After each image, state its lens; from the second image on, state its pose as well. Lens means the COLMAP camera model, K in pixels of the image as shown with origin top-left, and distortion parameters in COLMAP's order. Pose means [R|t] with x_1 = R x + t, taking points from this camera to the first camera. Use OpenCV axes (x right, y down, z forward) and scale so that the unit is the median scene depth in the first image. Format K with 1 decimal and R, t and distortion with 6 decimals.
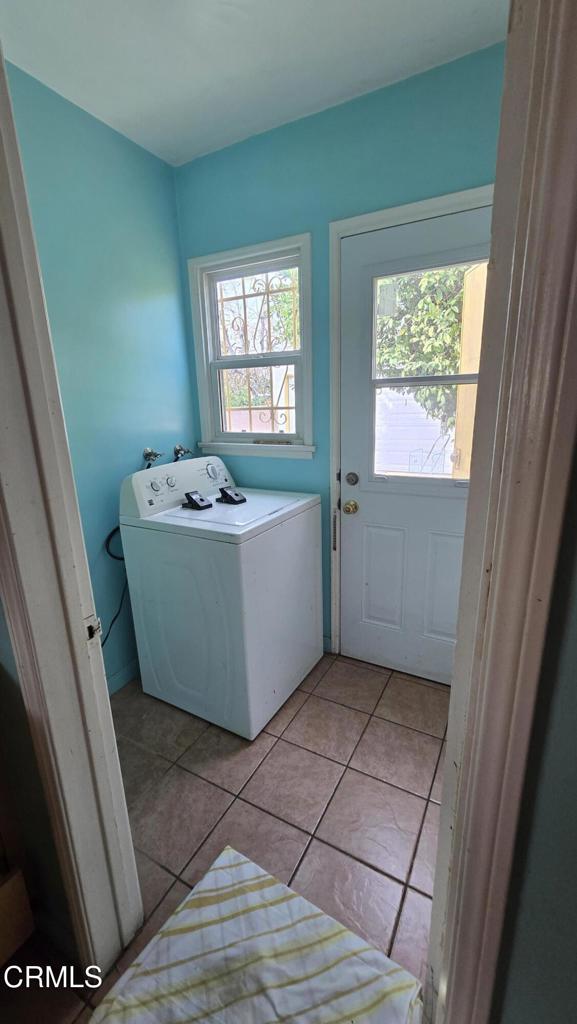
lens RADIAL K [[419.1, 0, 288.5], [0, 419.1, 512.0], [0, 0, 1]] dist [-0.000622, -0.000102]
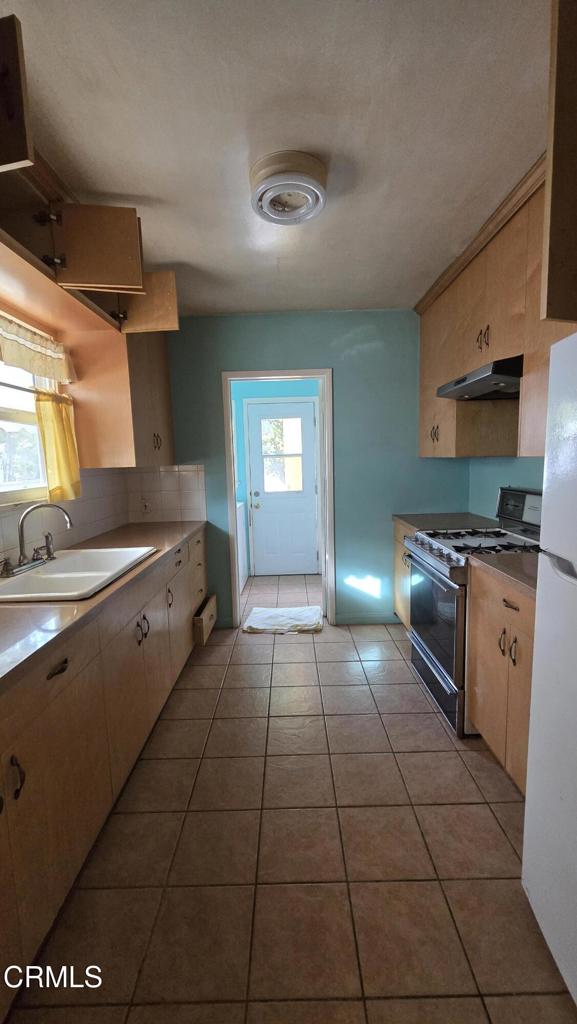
lens RADIAL K [[419.1, 0, 288.5], [0, 419.1, 512.0], [0, 0, 1]] dist [-0.000622, -0.000102]
pose [[0.875527, -0.059123, 0.479537, -0.862129], [0.130152, 0.984658, -0.116227, 0.331709], [-0.465309, 0.164173, 0.869790, -1.194238]]
